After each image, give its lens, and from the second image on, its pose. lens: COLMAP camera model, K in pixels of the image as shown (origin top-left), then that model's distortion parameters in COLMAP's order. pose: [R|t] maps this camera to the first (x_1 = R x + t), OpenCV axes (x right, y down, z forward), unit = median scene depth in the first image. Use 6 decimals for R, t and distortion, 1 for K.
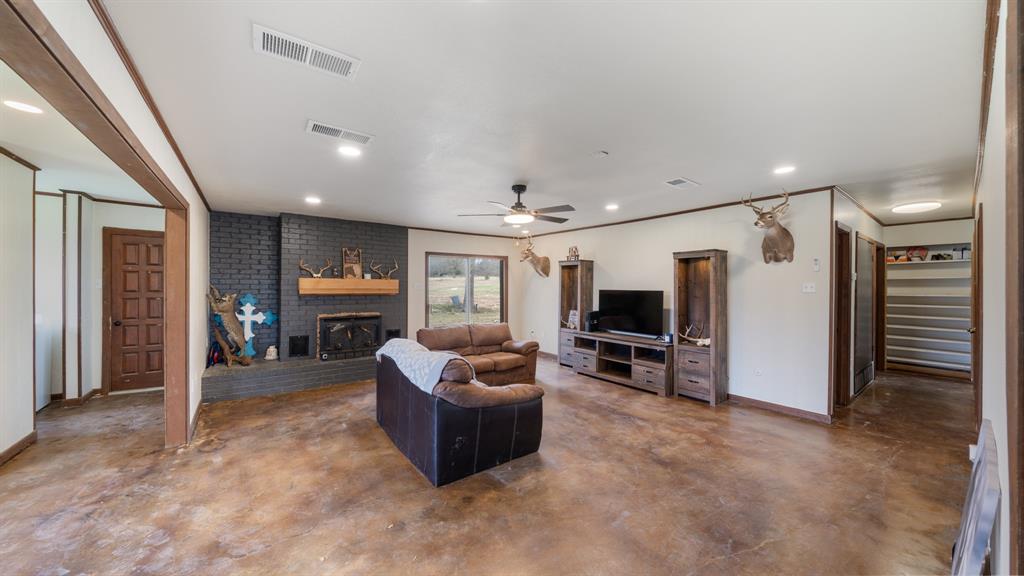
lens RADIAL K [[350.2, 0, 512.0], [0, 350.2, 288.0], [0, 0, 1]] dist [0.000032, 0.000041]
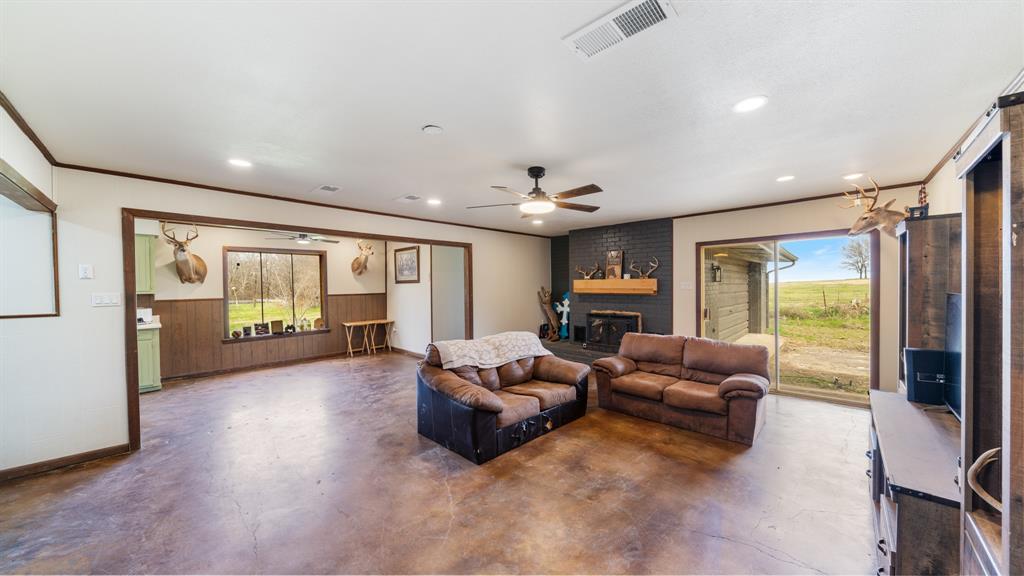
lens RADIAL K [[350.2, 0, 512.0], [0, 350.2, 288.0], [0, 0, 1]] dist [0.000032, 0.000041]
pose [[0.168322, 0.001310, -0.985731, 0.627326], [0.002354, 0.999996, 0.001731, -0.002435], [0.985729, -0.002612, 0.168318, 0.586170]]
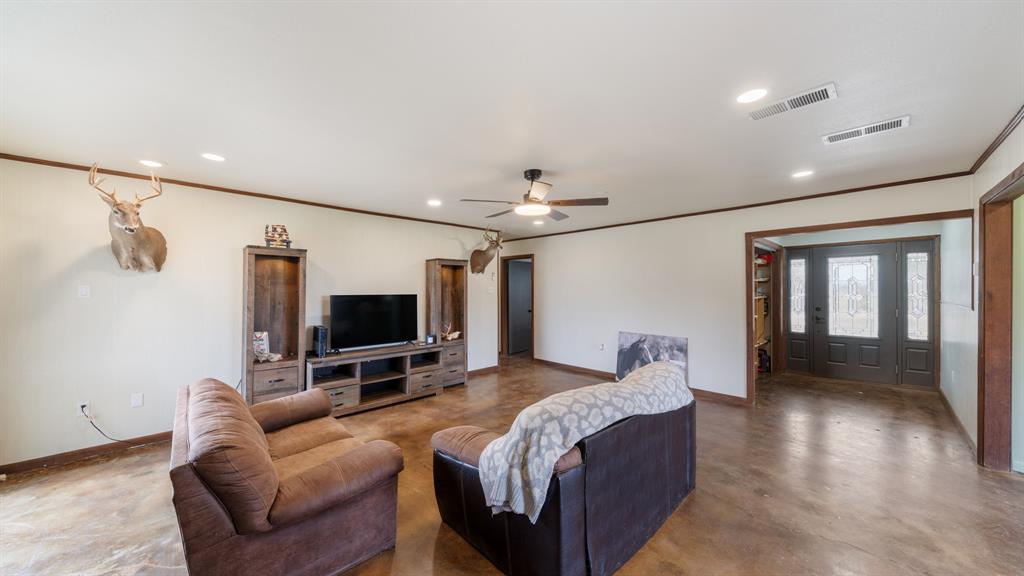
lens RADIAL K [[353.6, 0, 510.3], [0, 353.6, 292.1], [0, 0, 1]] dist [-0.006525, 0.000005]
pose [[-0.116884, -0.010485, 0.993090, -0.603473], [0.010392, 0.999877, 0.011780, -0.006932], [-0.993091, 0.011697, -0.116761, 0.852158]]
